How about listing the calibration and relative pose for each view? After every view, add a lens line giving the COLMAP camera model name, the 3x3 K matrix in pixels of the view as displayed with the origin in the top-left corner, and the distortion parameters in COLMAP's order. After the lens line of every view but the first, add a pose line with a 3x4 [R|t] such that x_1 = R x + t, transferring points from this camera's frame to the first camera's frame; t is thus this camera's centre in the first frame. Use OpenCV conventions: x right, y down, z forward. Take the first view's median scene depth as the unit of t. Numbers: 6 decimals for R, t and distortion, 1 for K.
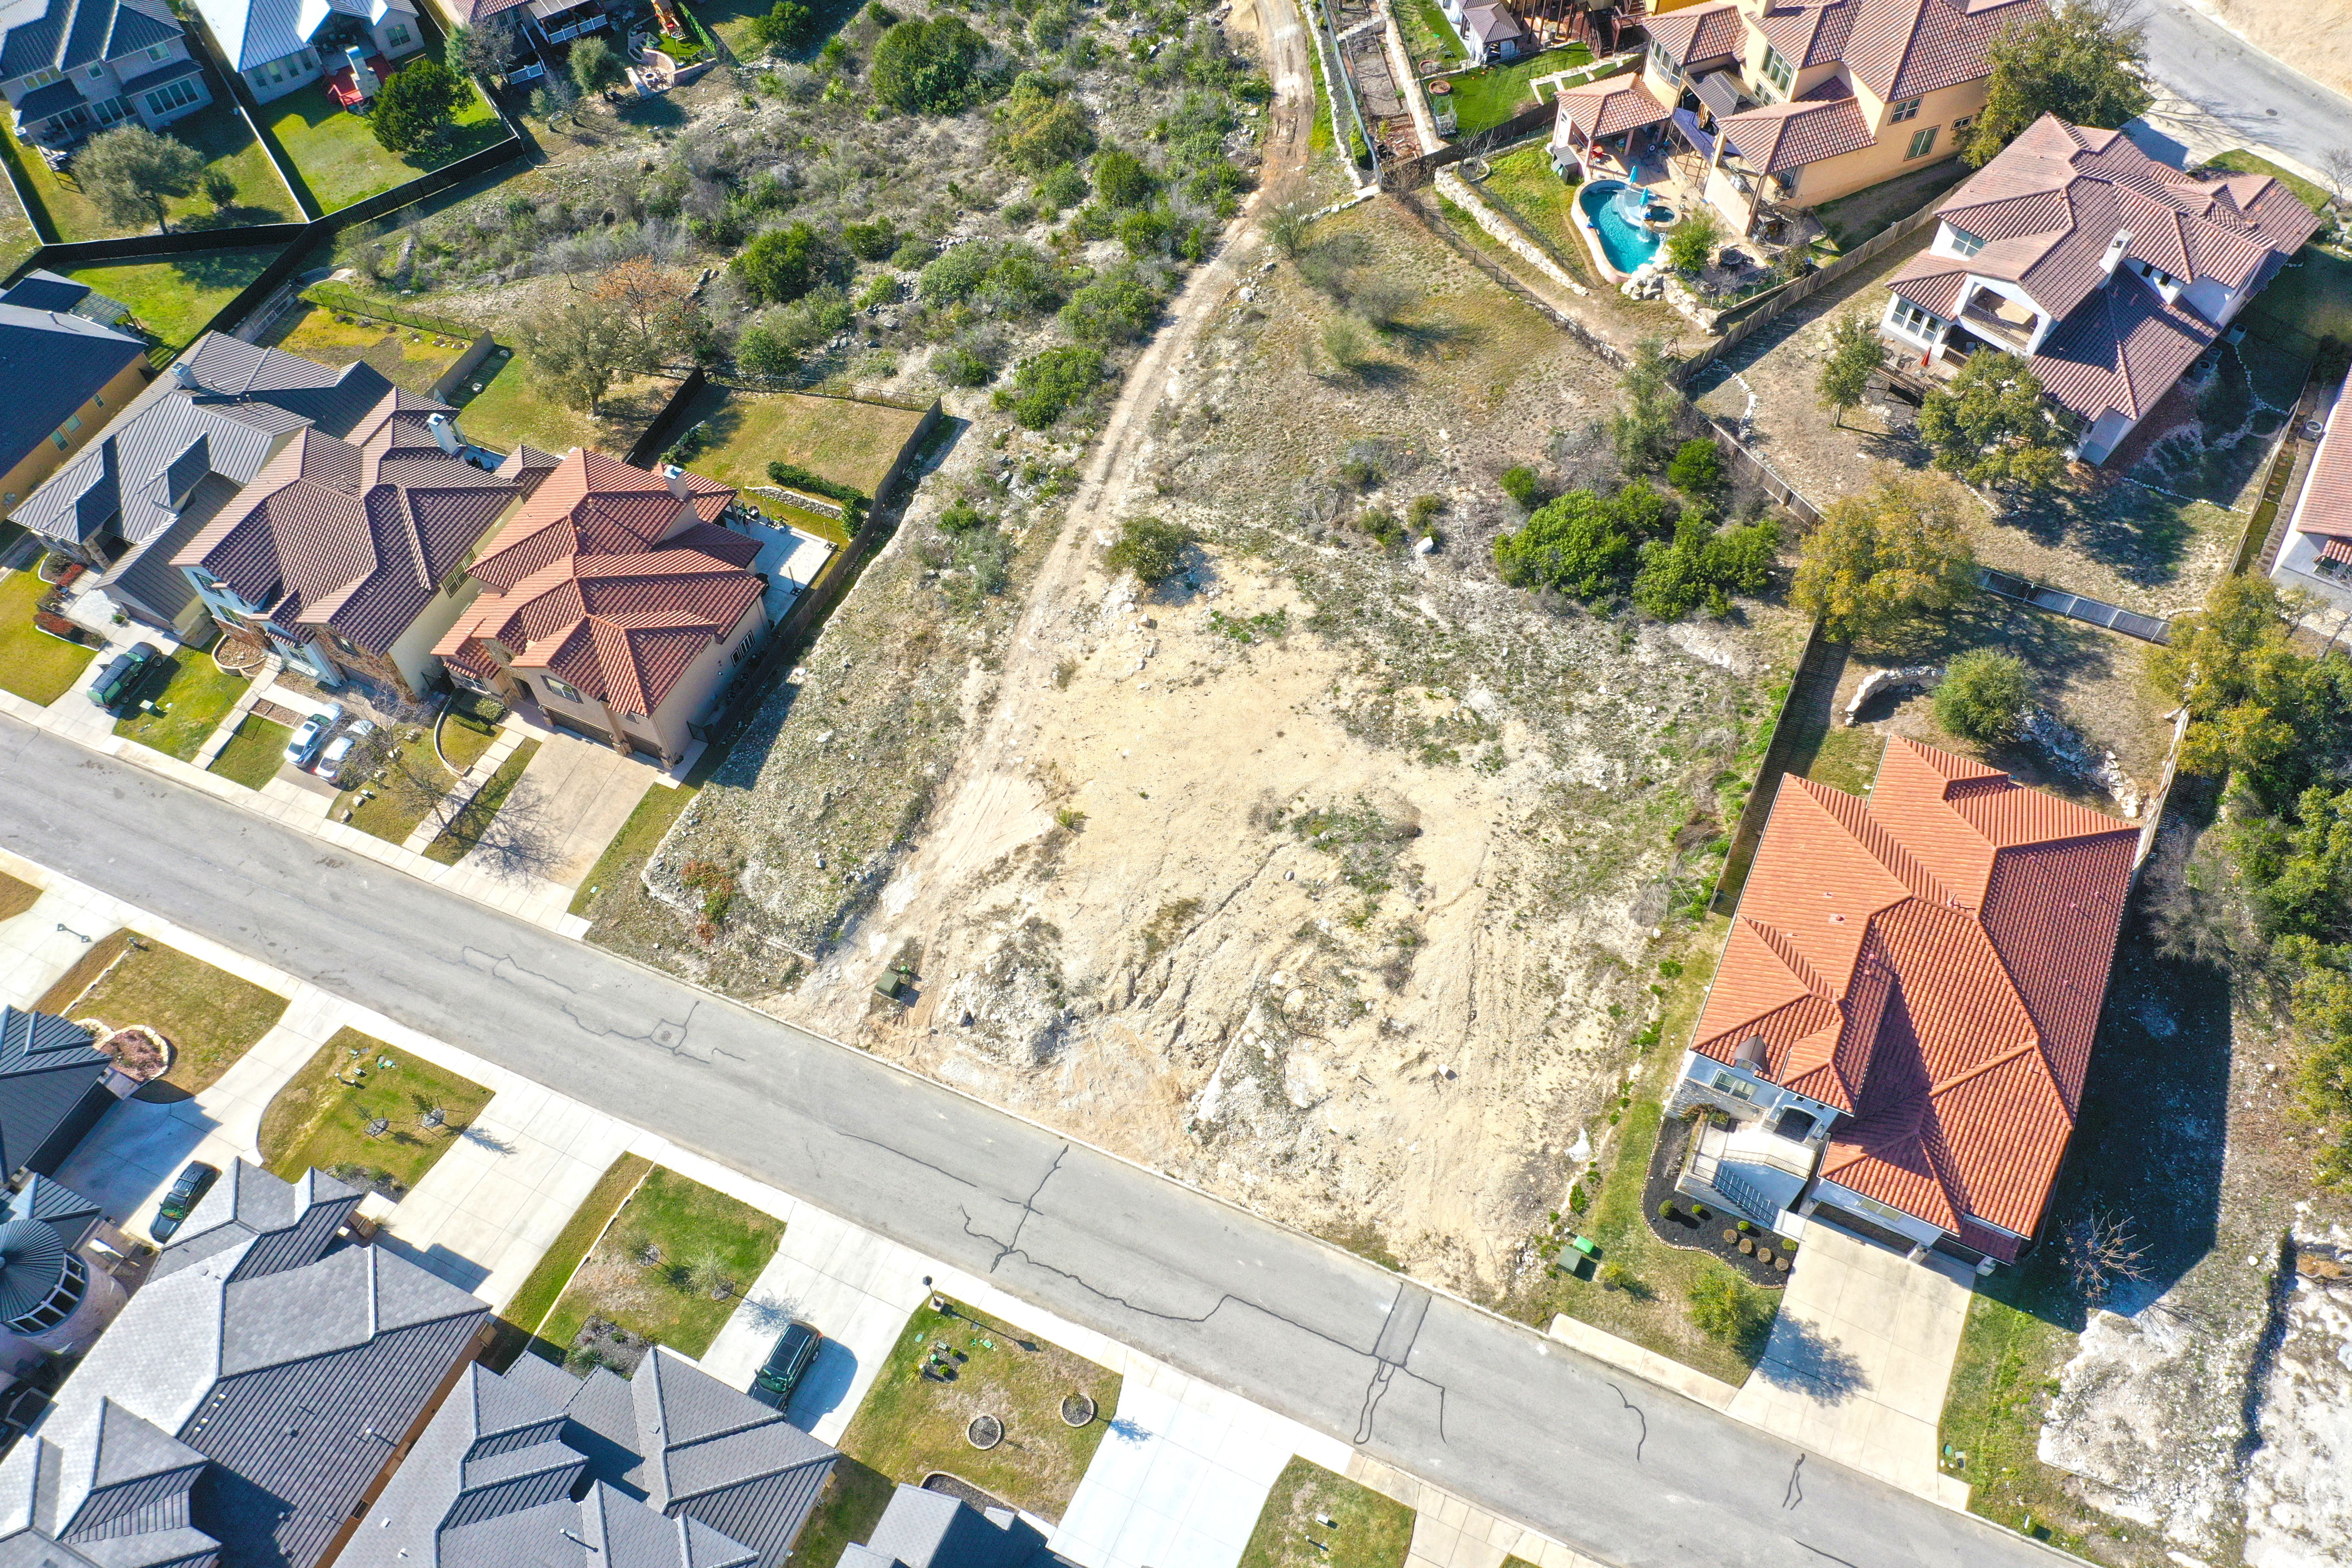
lens RADIAL K [[1839.9, 0, 1165.8], [0, 1839.9, 782.5], [0, 0, 1]] dist [-0.010195, 0.003126]
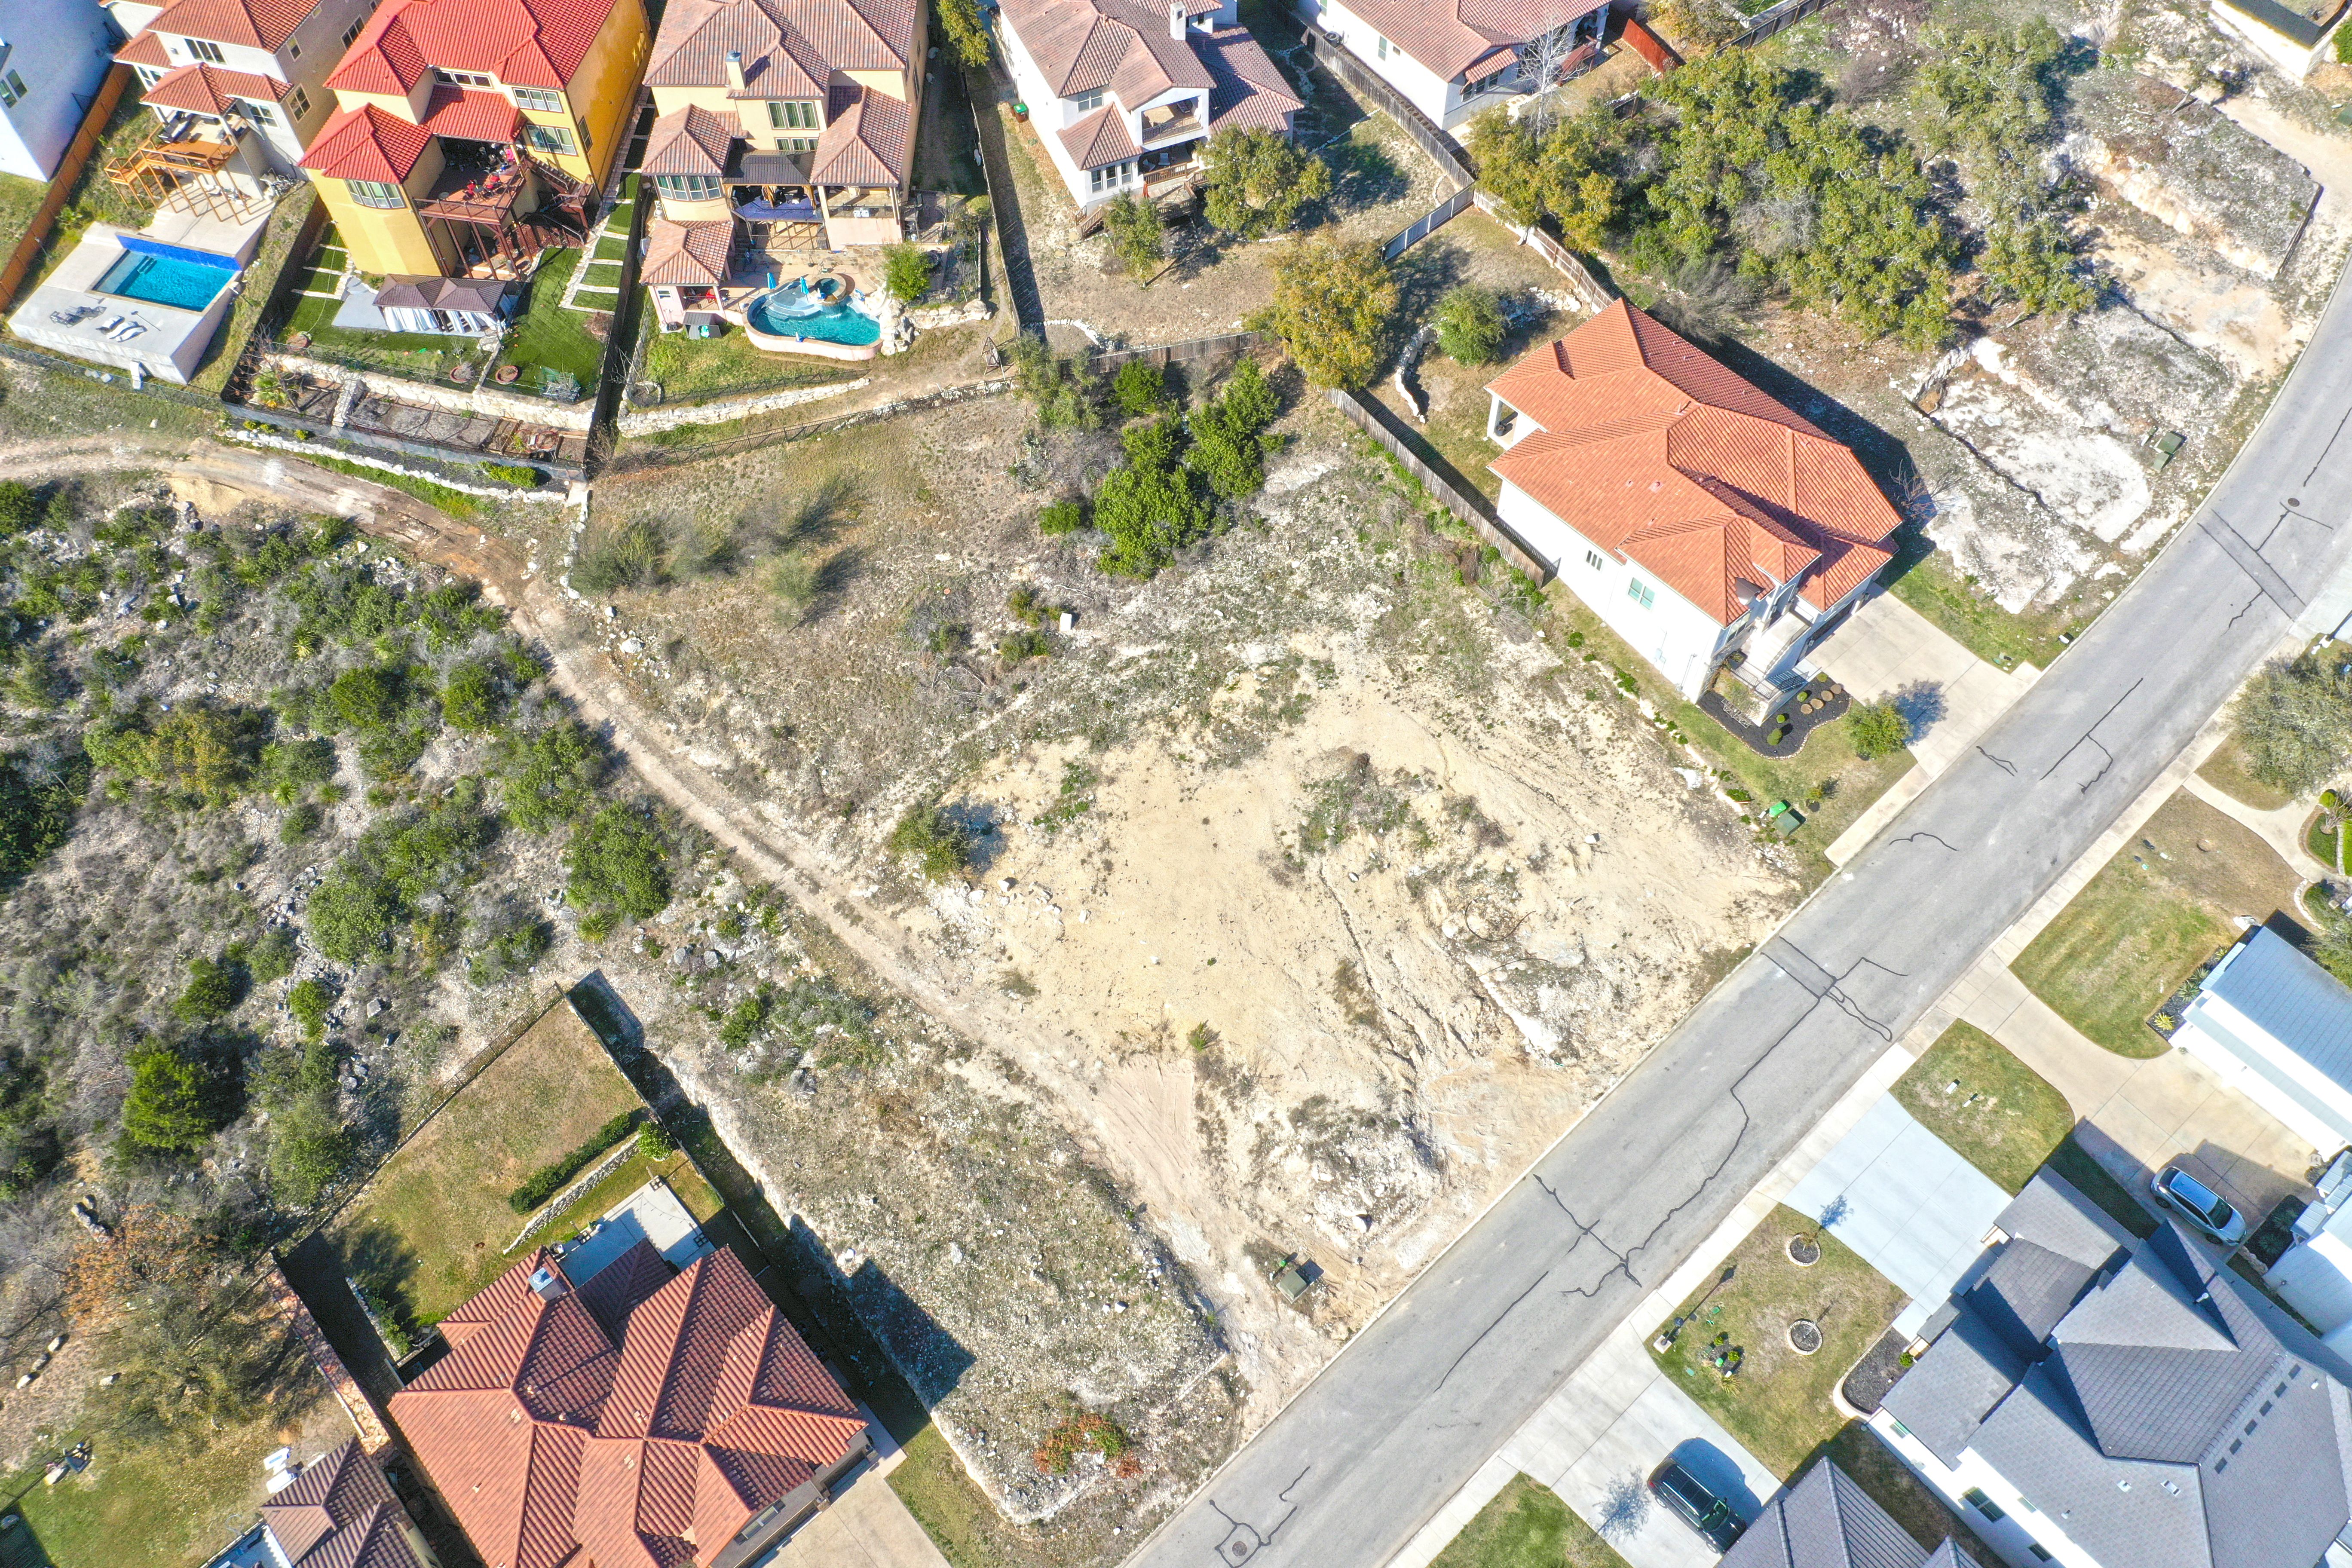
lens RADIAL K [[1839.9, 0, 1165.8], [0, 1839.9, 782.5], [0, 0, 1]] dist [-0.010195, 0.003126]
pose [[0.388099, -0.760312, 0.520870, -0.444383], [0.771640, 0.577101, 0.267445, -0.318127], [-0.503936, 0.298128, 0.810659, 0.196155]]
